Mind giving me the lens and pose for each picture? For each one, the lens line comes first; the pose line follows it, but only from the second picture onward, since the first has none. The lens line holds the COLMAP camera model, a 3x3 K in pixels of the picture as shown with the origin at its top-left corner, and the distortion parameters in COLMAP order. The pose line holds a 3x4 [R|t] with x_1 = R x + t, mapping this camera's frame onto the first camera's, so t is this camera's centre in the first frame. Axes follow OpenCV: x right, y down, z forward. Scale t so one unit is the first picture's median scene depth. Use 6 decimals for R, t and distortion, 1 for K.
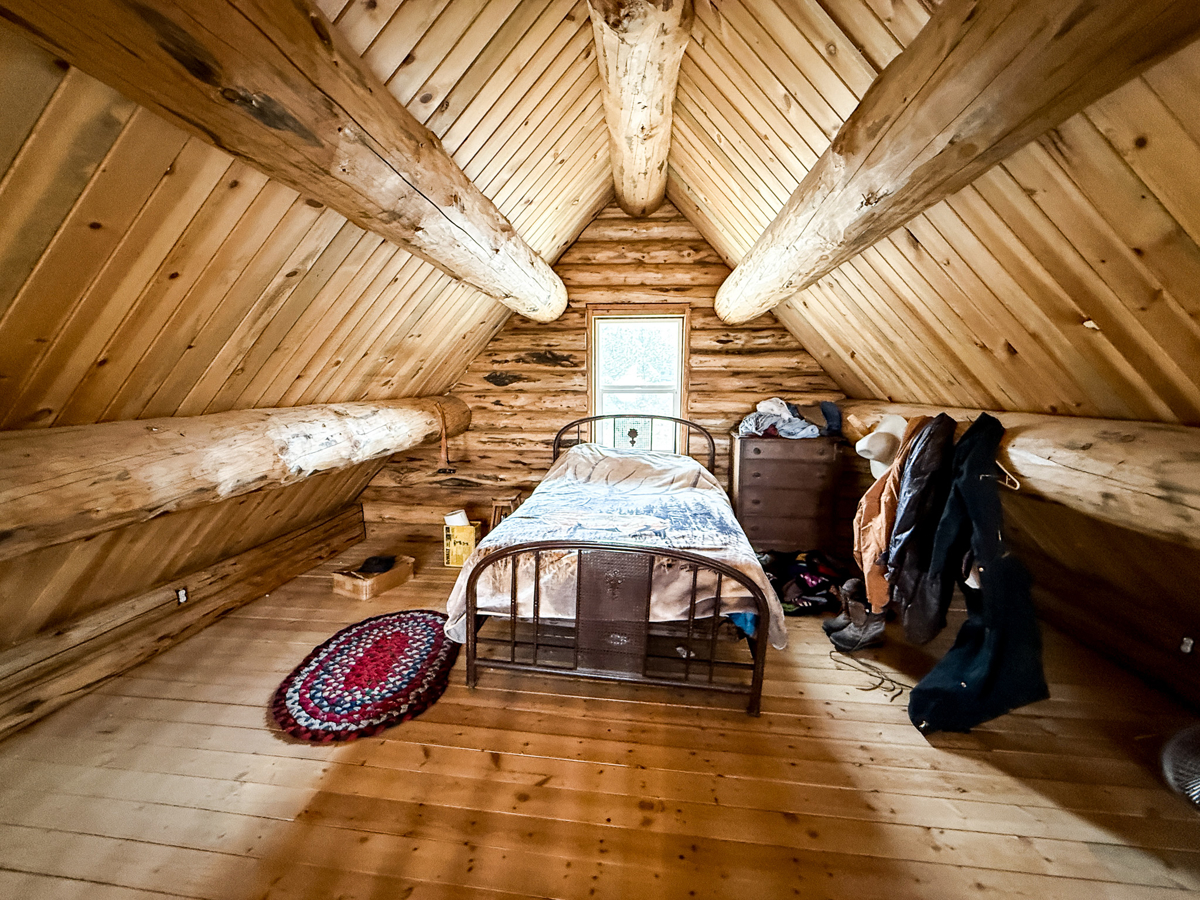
lens RADIAL K [[479.9, 0, 599.0], [0, 479.9, 449.5], [0, 0, 1]] dist [0.001550, -0.000624]
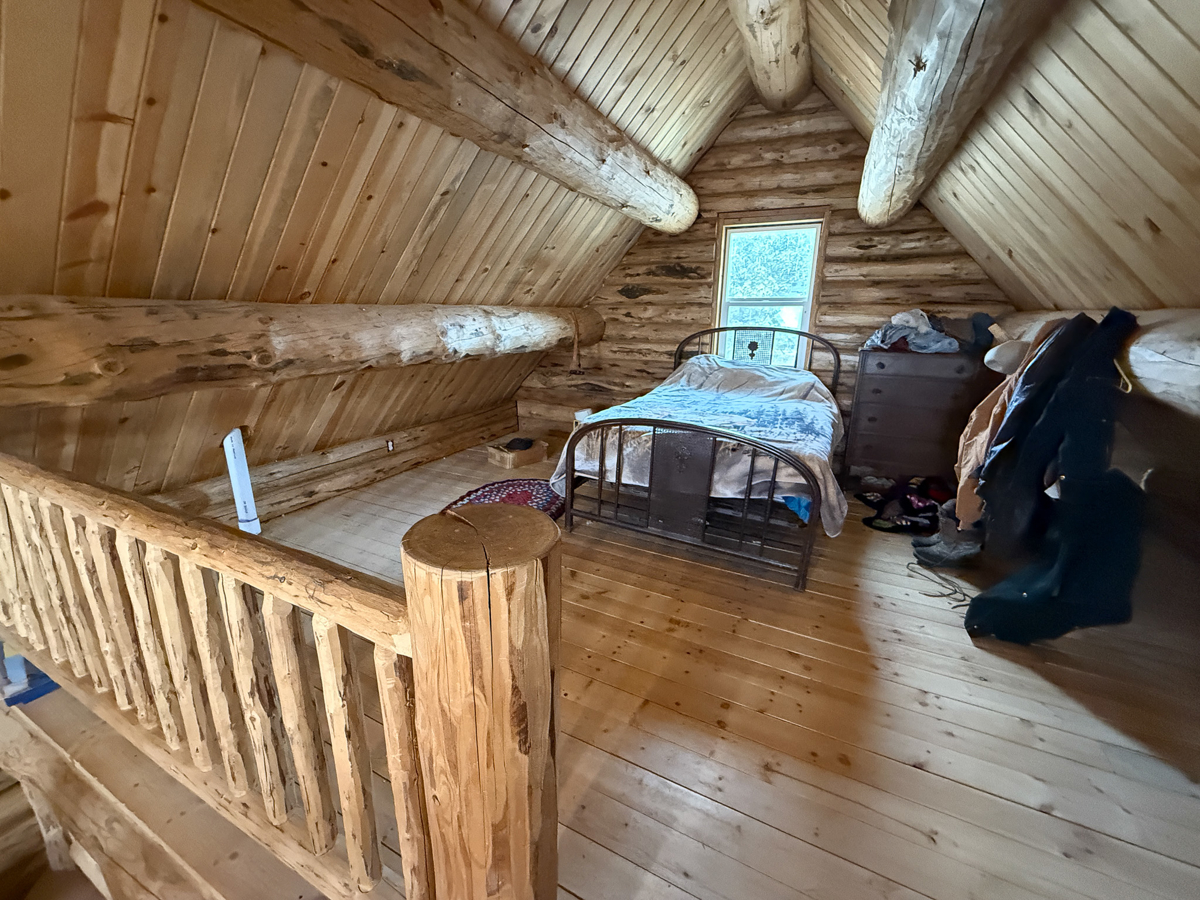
lens RADIAL K [[479.9, 0, 596.3], [0, 479.9, 448.4], [0, 0, 1]] dist [0.001550, -0.000624]
pose [[0.939775, 0.100829, -0.326583, 0.195158], [-0.055273, 0.987754, 0.145903, 0.086813], [0.337295, -0.119065, 0.933839, -0.138124]]
